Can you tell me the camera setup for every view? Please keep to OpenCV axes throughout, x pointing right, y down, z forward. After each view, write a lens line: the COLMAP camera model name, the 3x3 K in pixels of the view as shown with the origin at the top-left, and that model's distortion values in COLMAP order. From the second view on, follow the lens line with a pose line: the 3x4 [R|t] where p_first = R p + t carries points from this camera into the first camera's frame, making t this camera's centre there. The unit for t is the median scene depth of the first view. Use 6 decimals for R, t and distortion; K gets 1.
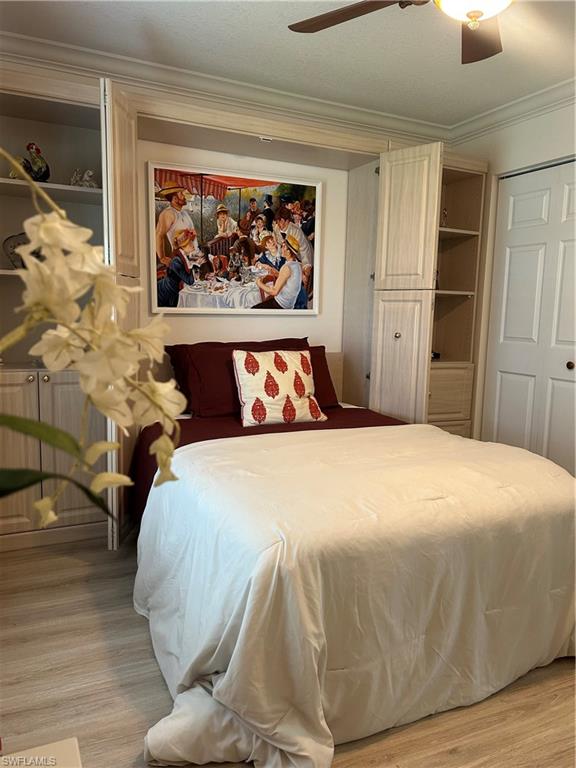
lens RADIAL K [[572.3, 0, 288.2], [0, 572.3, 387.4], [0, 0, 1]] dist [0.047064, -0.049624]
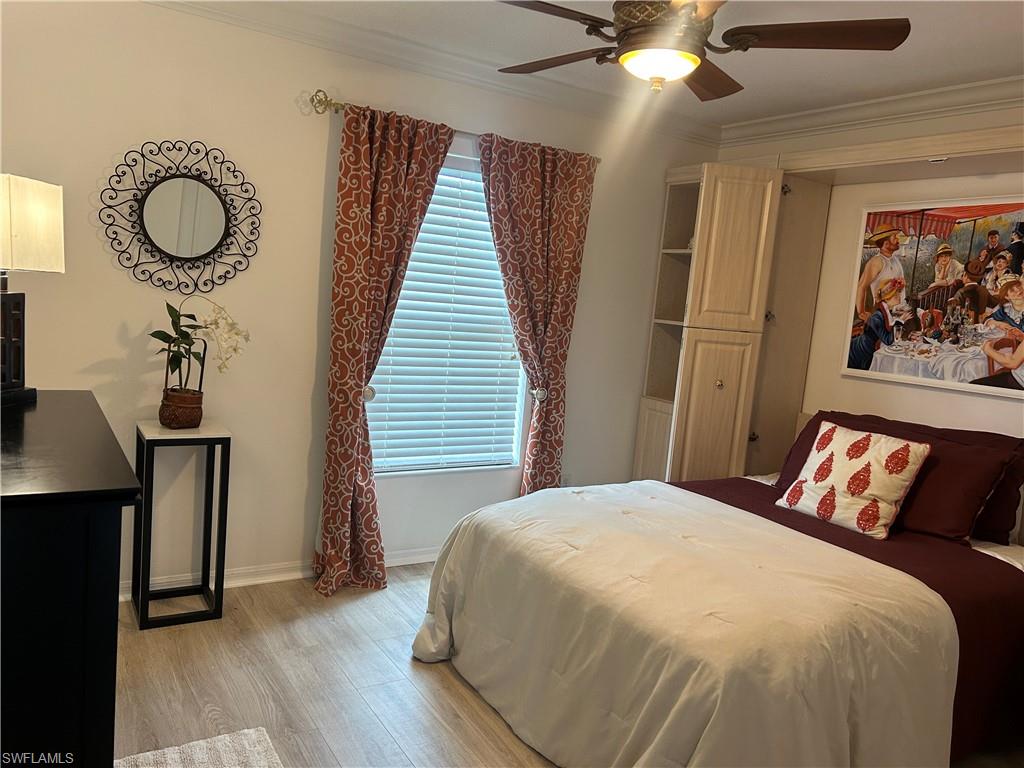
lens RADIAL K [[763.0, 0, 512.1], [0, 763.0, 382.8], [0, 0, 1]] dist [0.047064, -0.049624]
pose [[0.130521, 0.100513, -0.986337, 0.830799], [-0.212374, 0.974590, 0.071213, -0.090443], [0.968433, 0.200177, 0.148551, 0.330901]]
